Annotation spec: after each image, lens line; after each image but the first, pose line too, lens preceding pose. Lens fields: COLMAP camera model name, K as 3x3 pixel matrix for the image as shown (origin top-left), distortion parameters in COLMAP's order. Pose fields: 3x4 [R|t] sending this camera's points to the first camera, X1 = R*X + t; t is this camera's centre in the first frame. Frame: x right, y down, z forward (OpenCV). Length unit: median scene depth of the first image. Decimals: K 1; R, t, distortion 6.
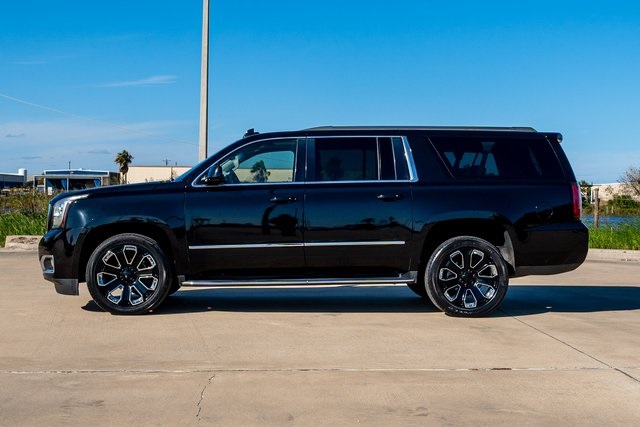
lens RADIAL K [[298.7, 0, 316.9], [0, 298.7, 212.7], [0, 0, 1]] dist [-0.004514, -0.000096]
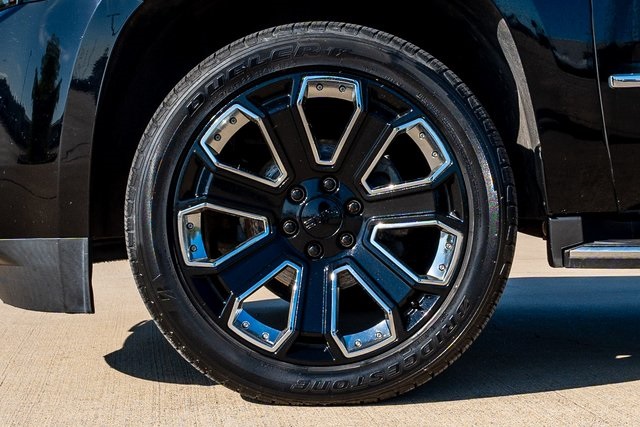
lens RADIAL K [[298.7, 0, 323.2], [0, 298.7, 214.7], [0, 0, 1]] dist [-0.004514, -0.000096]
pose [[0.999769, -0.013328, -0.016883, -0.628065], [0.013558, 0.999816, 0.013572, 0.205144], [0.016699, -0.013797, 0.999765, 0.786410]]
